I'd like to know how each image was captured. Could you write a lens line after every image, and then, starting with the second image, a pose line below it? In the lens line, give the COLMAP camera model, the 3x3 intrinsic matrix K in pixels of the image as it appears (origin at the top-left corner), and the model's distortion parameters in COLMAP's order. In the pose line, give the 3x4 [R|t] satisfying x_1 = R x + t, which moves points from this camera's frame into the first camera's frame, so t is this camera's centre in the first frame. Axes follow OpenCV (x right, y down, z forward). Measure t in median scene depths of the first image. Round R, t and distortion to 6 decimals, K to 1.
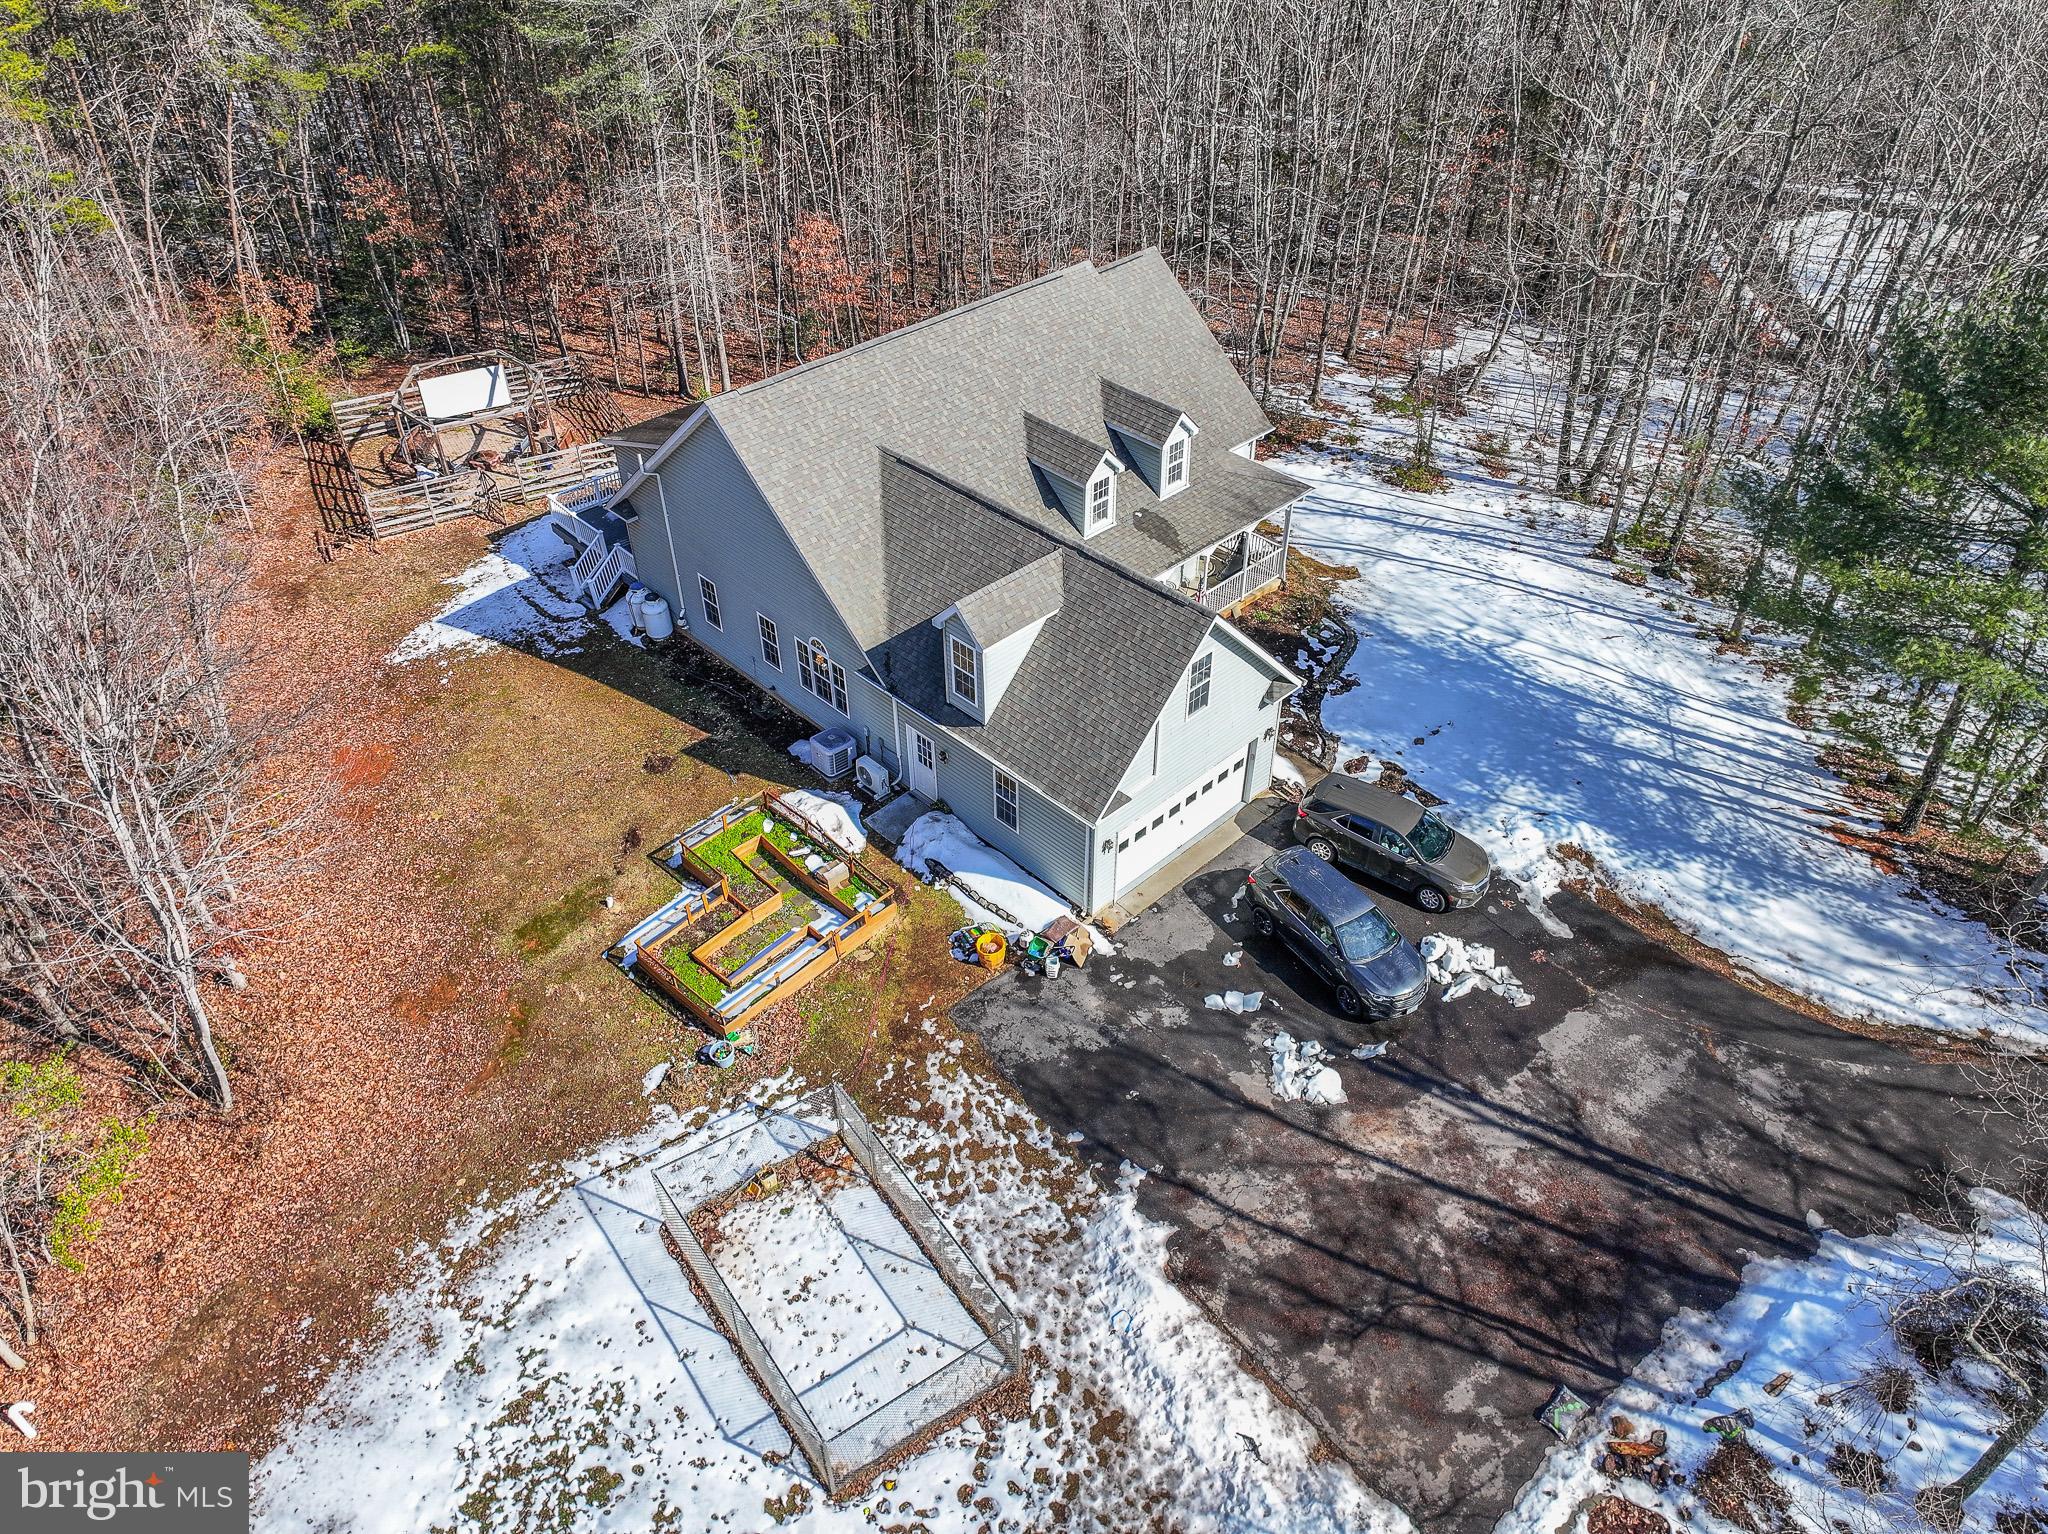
lens RADIAL K [[1434.7, 0, 1029.2], [0, 1434.7, 761.4], [0, 0, 1]] dist [0.007452, -0.006077]
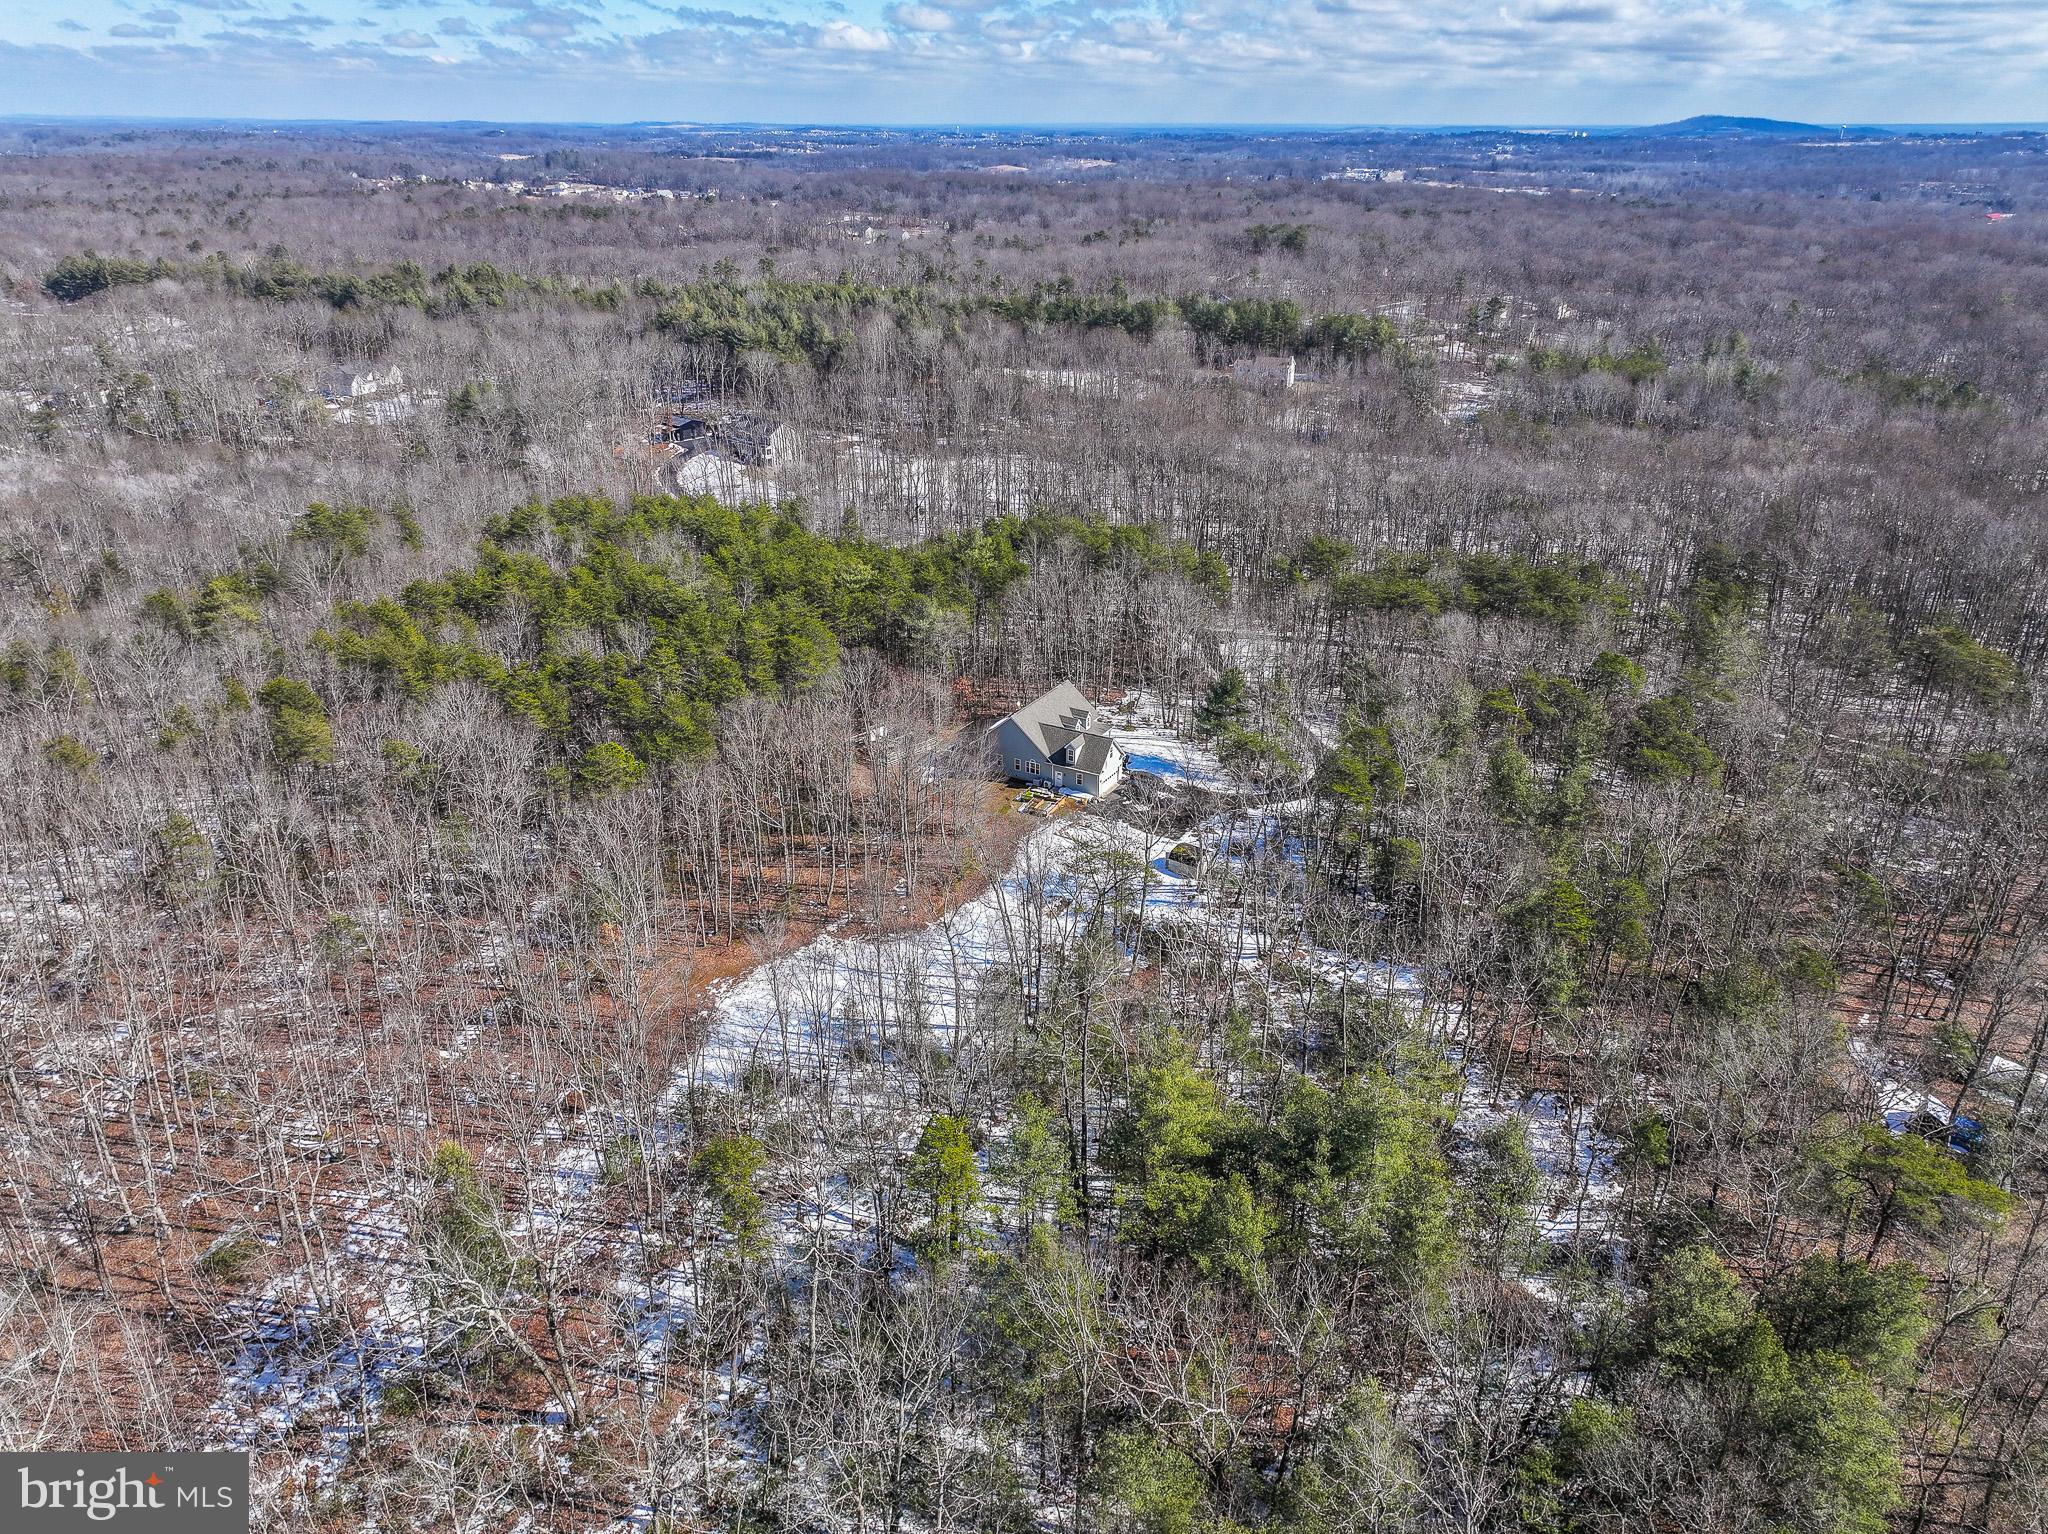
lens RADIAL K [[1436.4, 0, 1024.0], [0, 1436.4, 767.0], [0, 0, 1]] dist [0.043383, 0.001296]
pose [[0.963247, -0.107682, 0.246089, -1.624206], [0.166930, 0.957718, -0.234330, 1.279352], [-0.210450, 0.266797, 0.940495, -4.287844]]
